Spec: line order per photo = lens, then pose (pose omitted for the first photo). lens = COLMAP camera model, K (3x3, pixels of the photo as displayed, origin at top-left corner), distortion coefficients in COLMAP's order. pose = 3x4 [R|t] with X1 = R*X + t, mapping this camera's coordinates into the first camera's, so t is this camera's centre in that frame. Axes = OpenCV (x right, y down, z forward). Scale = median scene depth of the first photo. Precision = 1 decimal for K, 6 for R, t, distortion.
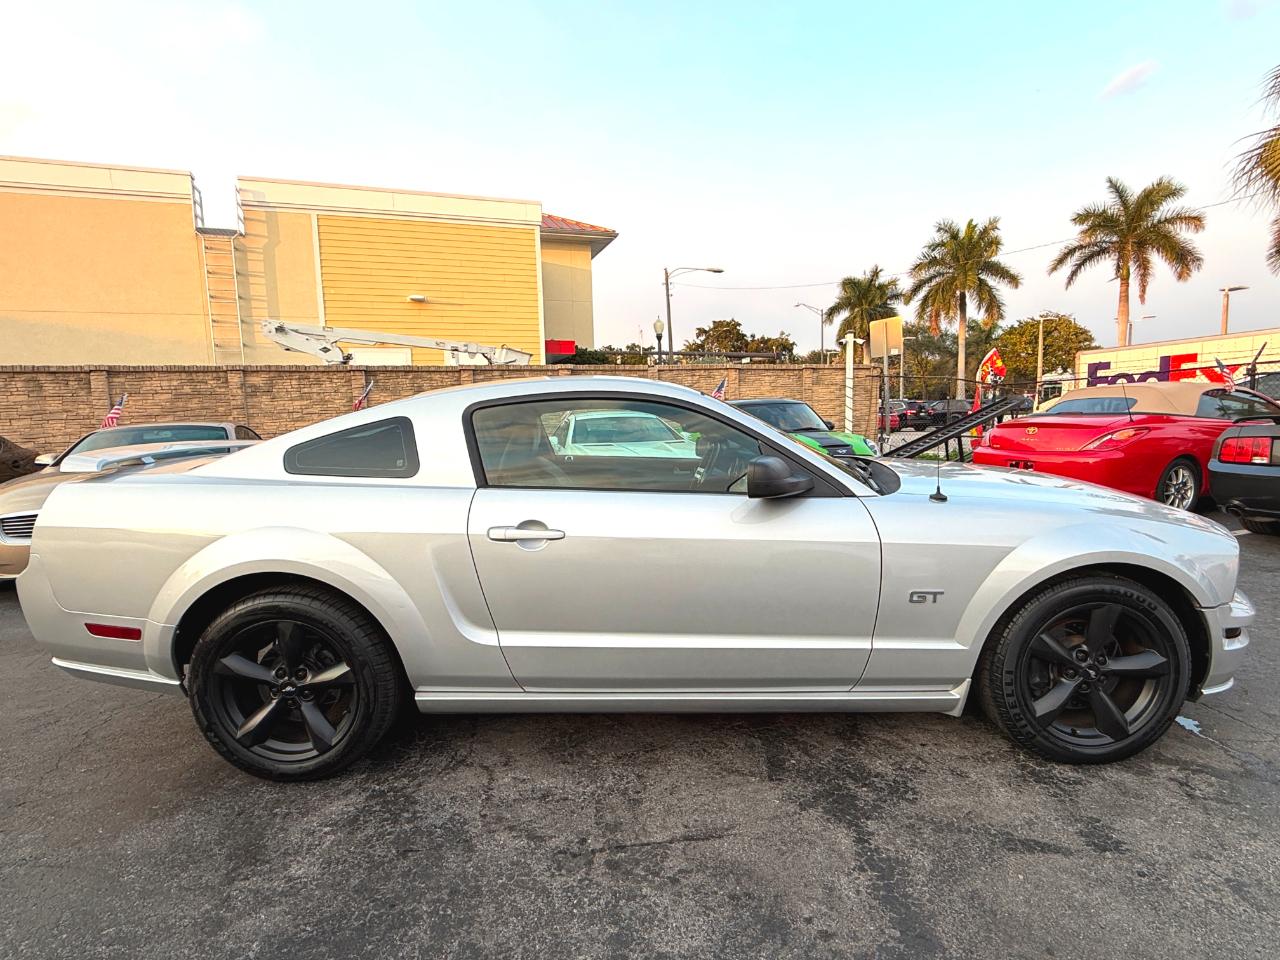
lens RADIAL K [[630.5, 0, 641.5], [0, 630.5, 482.5], [0, 0, 1]] dist [-0.000245, 0.000727]
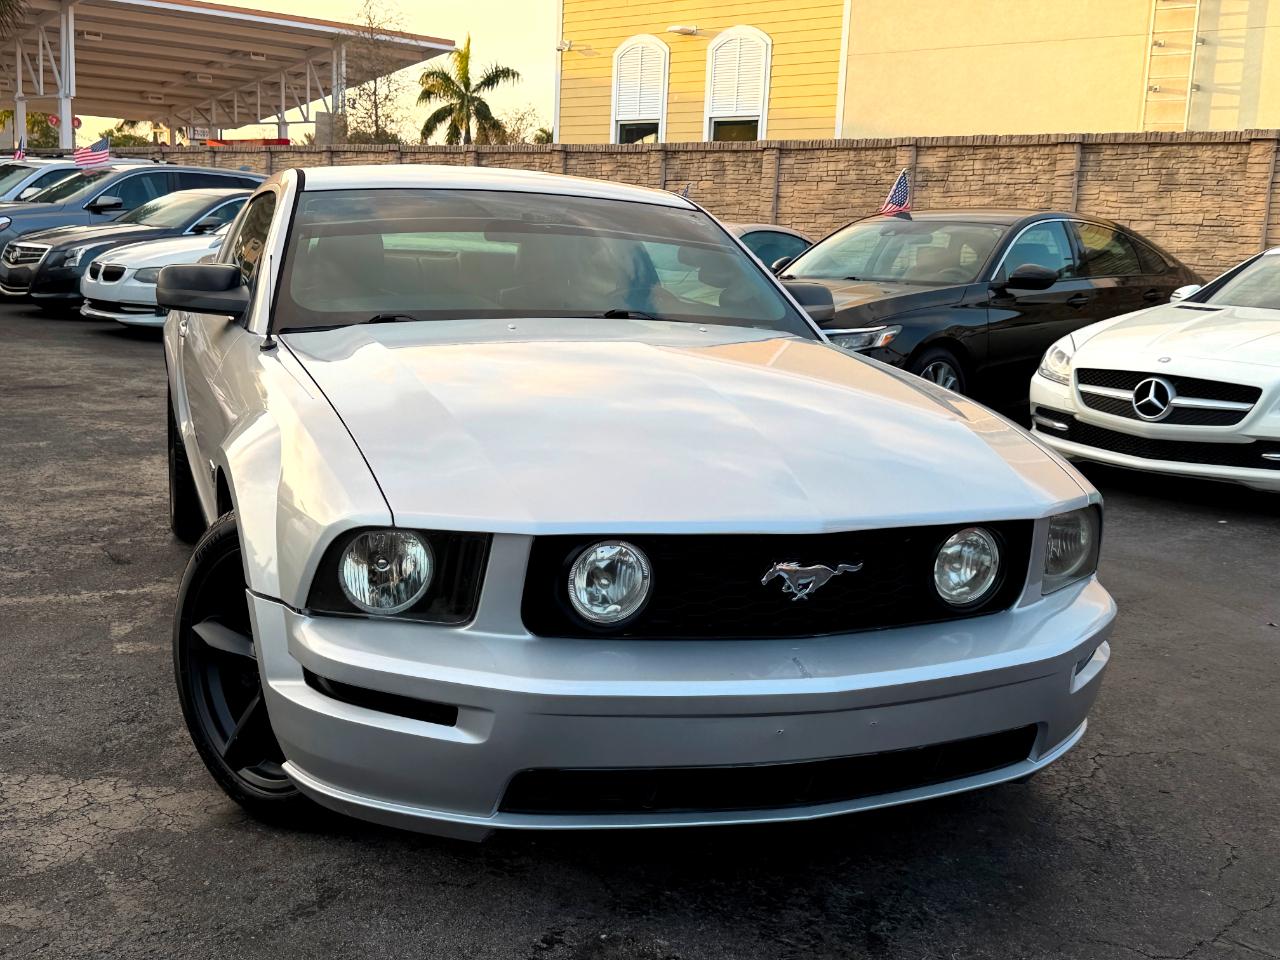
lens RADIAL K [[1447.6, 0, 640.0], [0, 1447.6, 480.0], [0, 0, 1]] dist [0.183306, -0.408047]
pose [[0.411462, 0.202793, -0.888580, 0.617310], [-0.148428, 0.976827, 0.154202, -0.036352], [0.899260, 0.068441, 0.432028, 0.140969]]
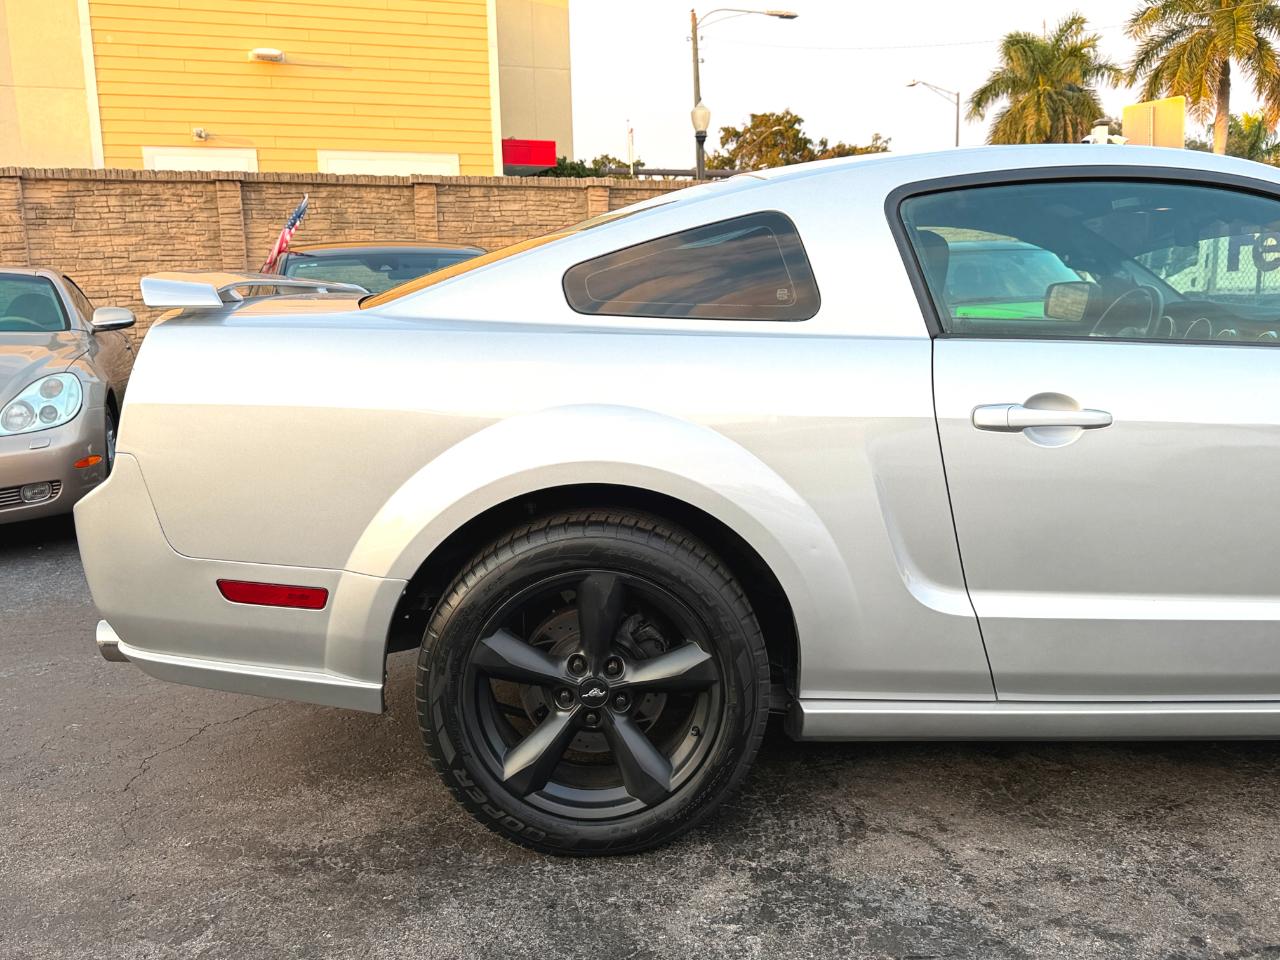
lens RADIAL K [[1128.3, 0, 640.0], [0, 1128.3, 480.0], [0, 0, 1]] dist [0.082746, -0.127352]
pose [[0.999611, 0.002715, 0.027751, -0.130010], [-0.004390, 0.998161, 0.060464, 0.017769], [-0.027536, -0.060562, 0.997785, -0.000854]]
